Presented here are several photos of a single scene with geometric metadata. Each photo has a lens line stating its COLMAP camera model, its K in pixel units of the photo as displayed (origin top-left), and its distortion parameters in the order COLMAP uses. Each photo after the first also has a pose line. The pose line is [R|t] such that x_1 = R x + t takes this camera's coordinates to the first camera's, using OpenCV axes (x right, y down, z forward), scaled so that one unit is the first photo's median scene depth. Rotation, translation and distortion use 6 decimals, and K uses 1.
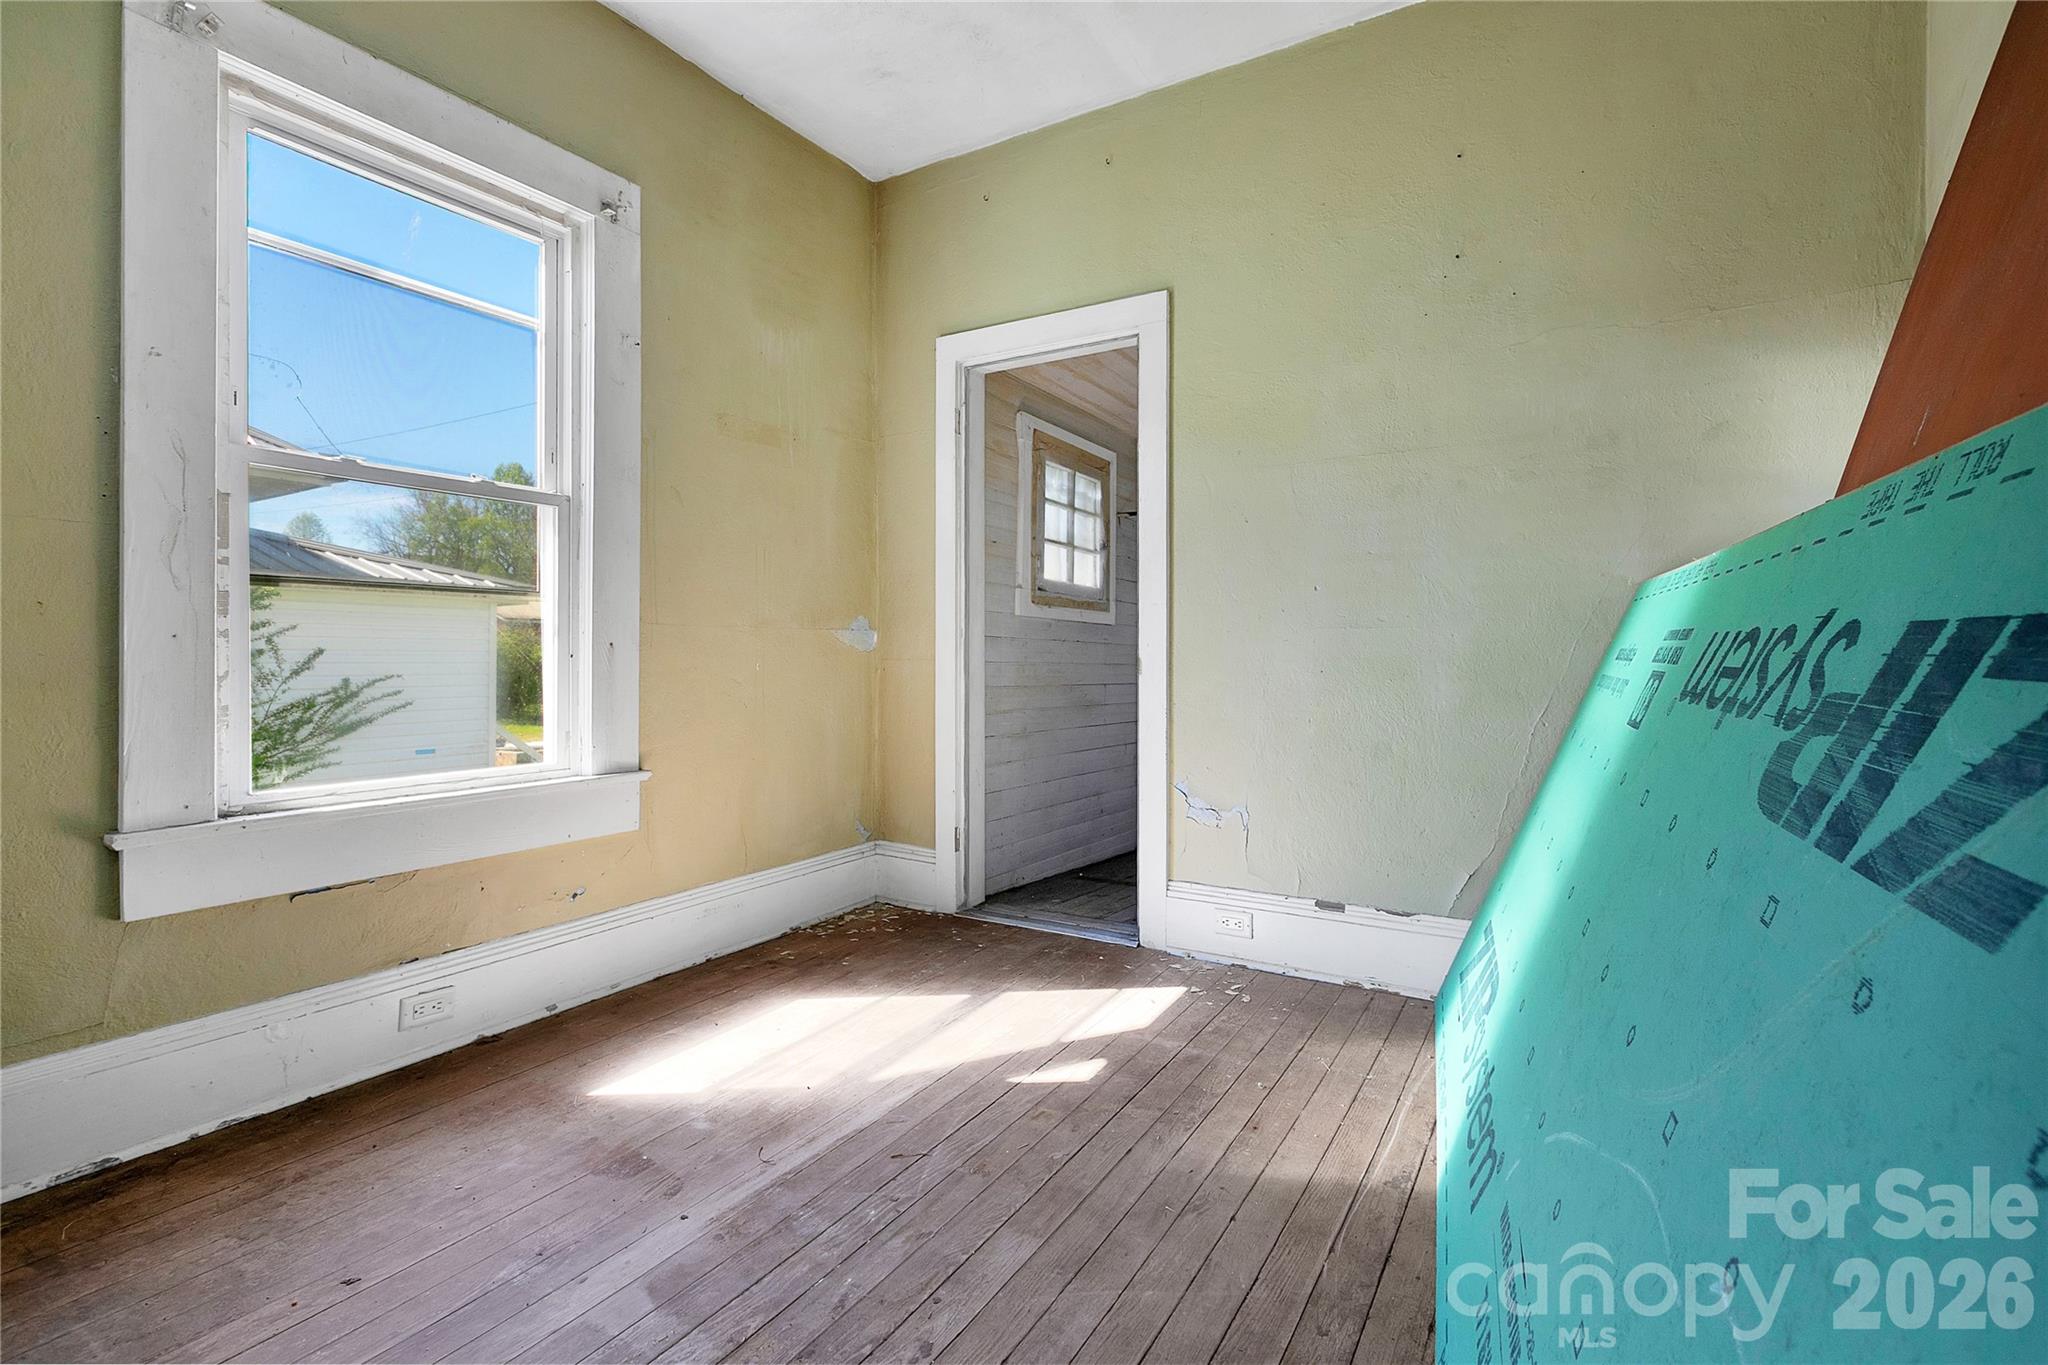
lens RADIAL K [[935.4, 0, 1032.5], [0, 935.4, 679.0], [0, 0, 1]] dist [0.002264, 0.000945]
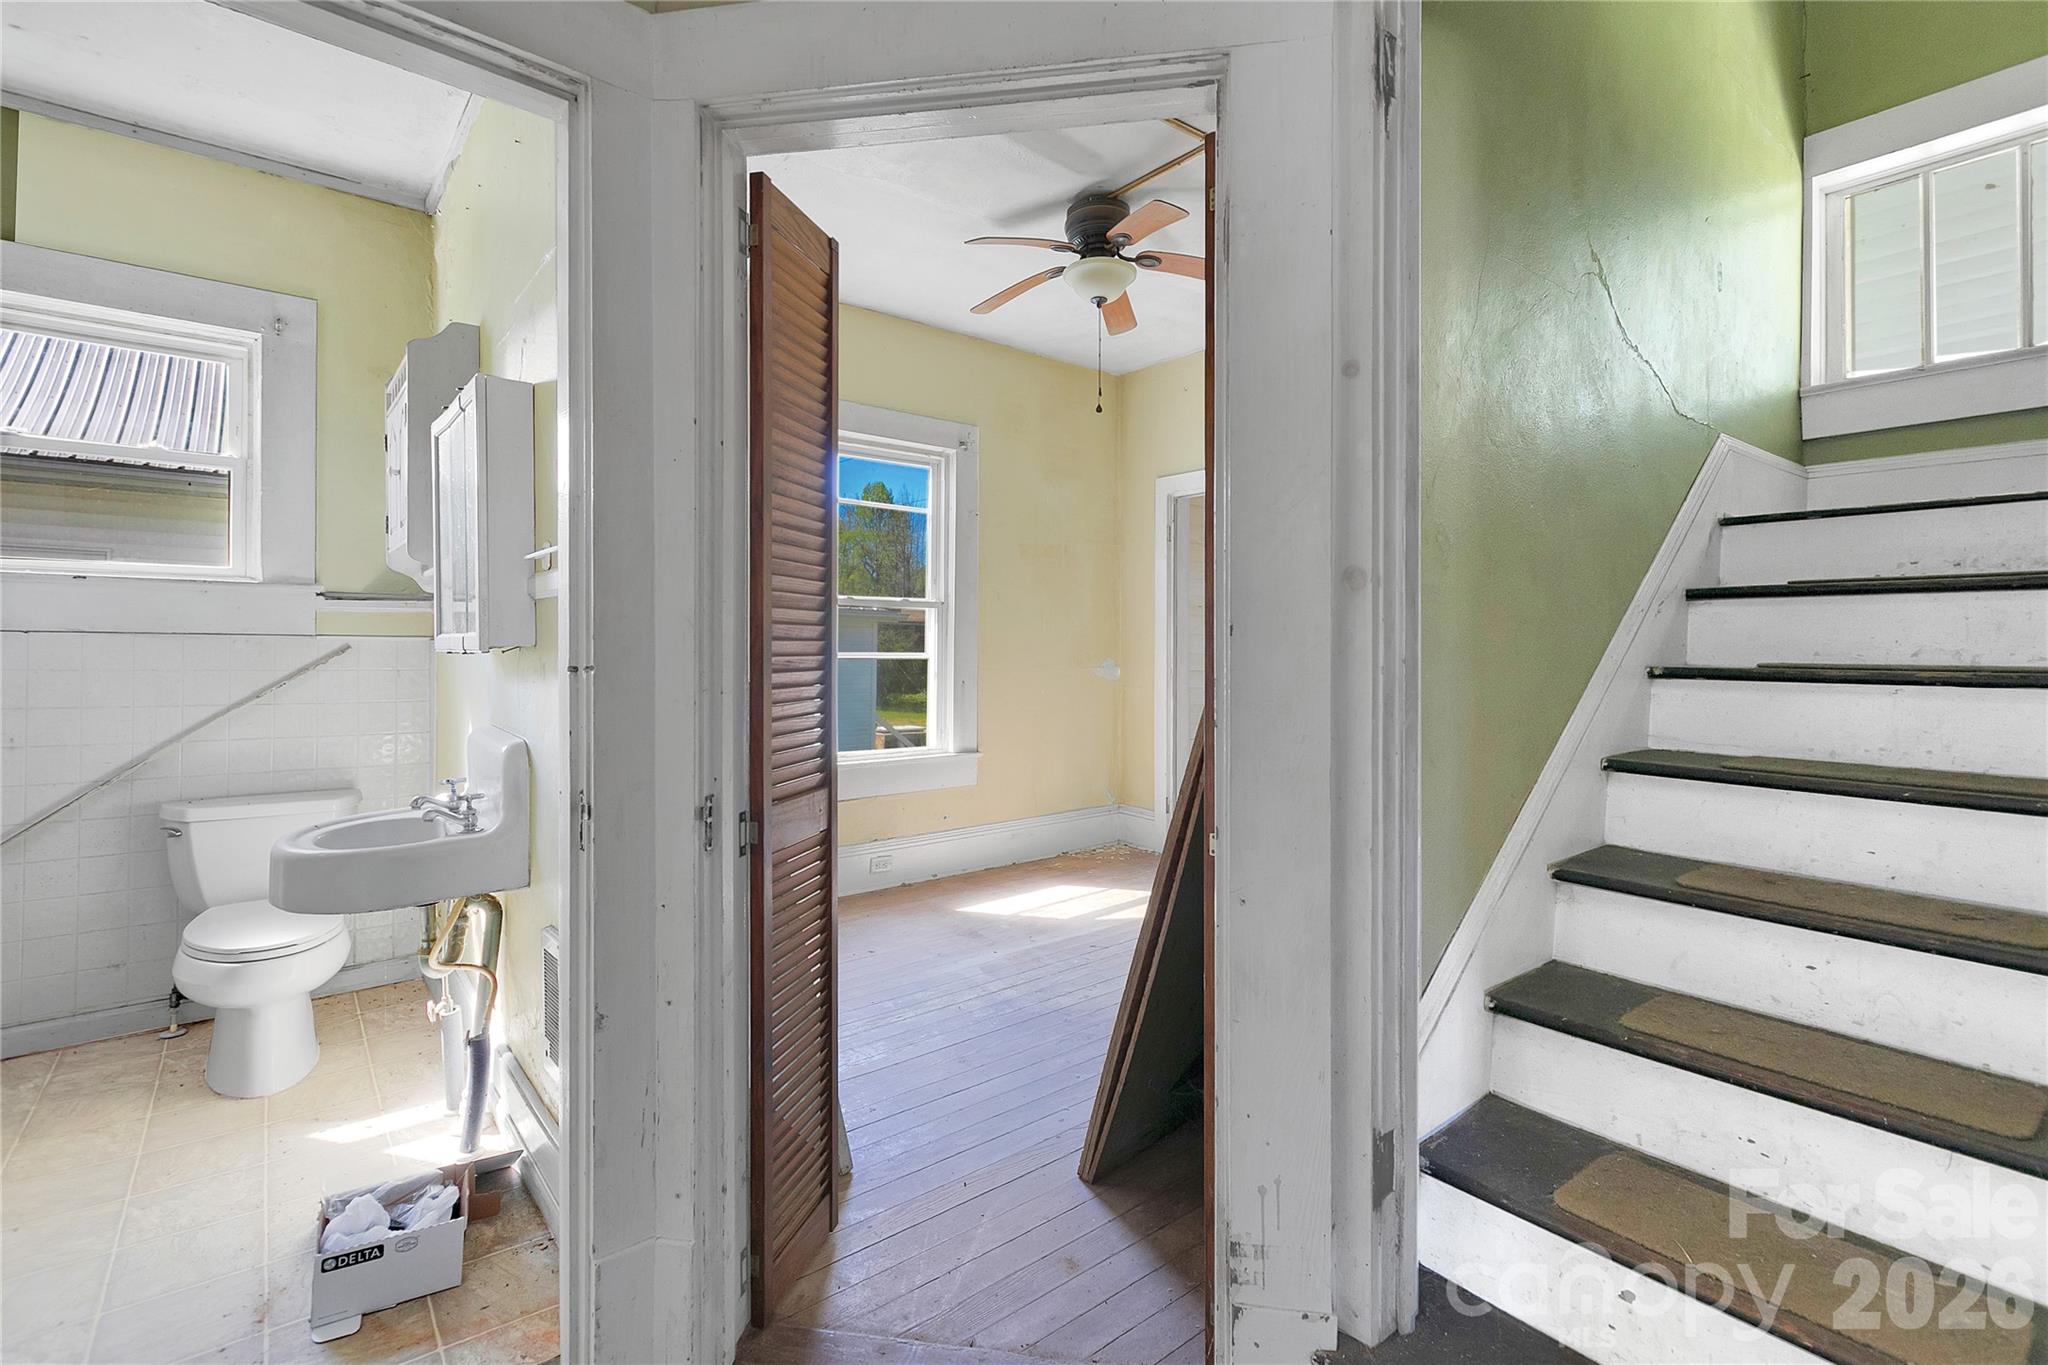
lens RADIAL K [[936.6, 0, 1034.8], [0, 936.6, 639.2], [0, 0, 1]] dist [-0.000319, 0.000101]
pose [[0.943415, -0.009403, -0.331482, 0.286274], [-0.001189, 0.999496, -0.031735, -0.065432], [0.331614, 0.030334, 0.942927, -0.677176]]
